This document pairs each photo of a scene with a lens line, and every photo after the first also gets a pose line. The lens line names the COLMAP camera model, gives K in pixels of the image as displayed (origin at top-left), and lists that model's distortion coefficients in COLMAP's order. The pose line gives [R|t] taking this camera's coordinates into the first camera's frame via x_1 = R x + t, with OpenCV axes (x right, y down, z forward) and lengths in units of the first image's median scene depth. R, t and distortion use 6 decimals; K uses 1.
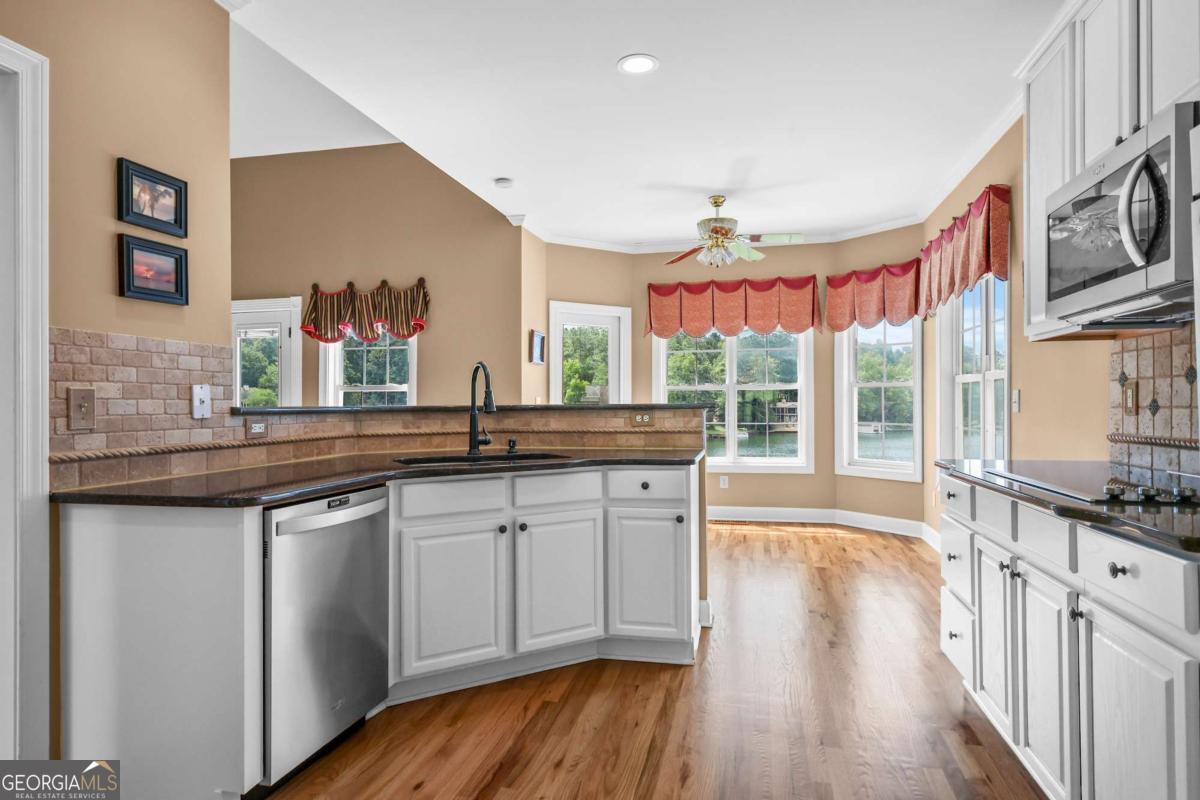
lens RADIAL K [[679.9, 0, 600.0], [0, 679.9, 400.0], [0, 0, 1]] dist [0.001289, -0.000096]
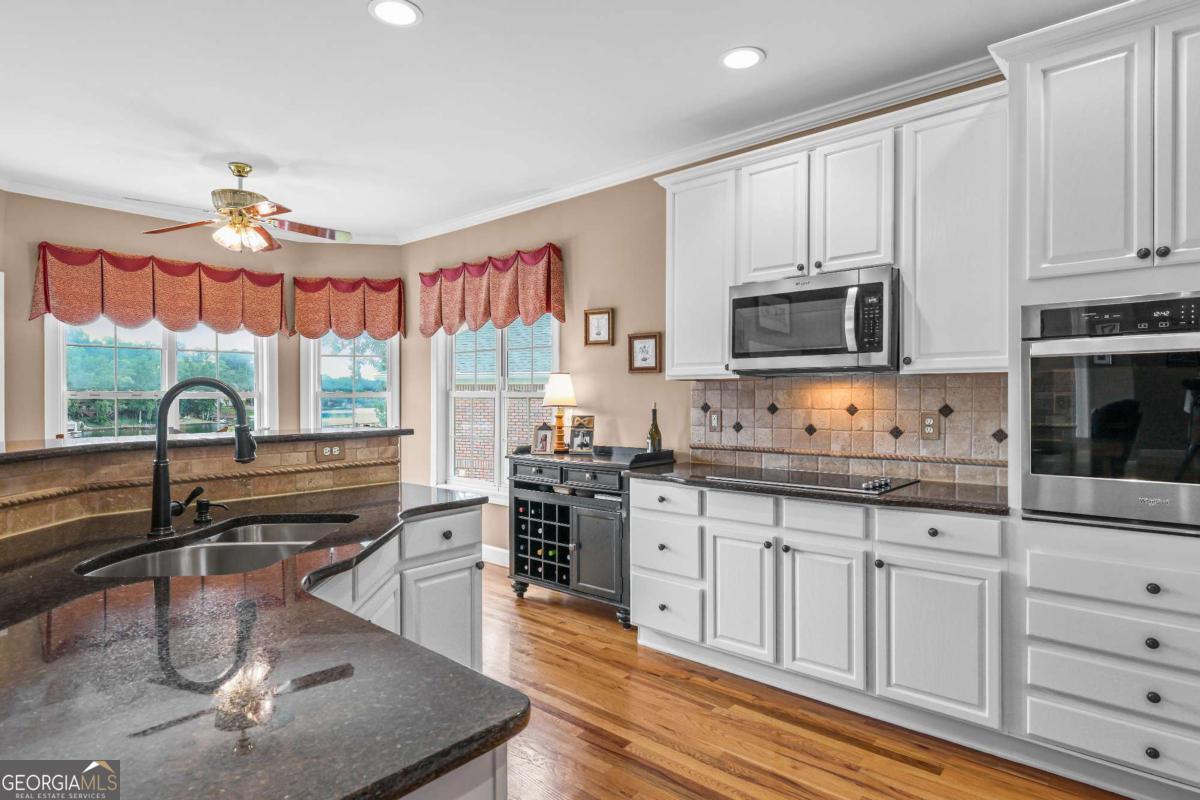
lens RADIAL K [[653.8, 0, 601.3], [0, 653.8, 402.6], [0, 0, 1]] dist [0.004212, -0.000343]
pose [[0.477900, -0.001633, 0.878413, -0.433518], [-0.007669, 0.999952, 0.006031, -0.034119], [-0.878381, -0.009619, 0.477864, 0.353001]]
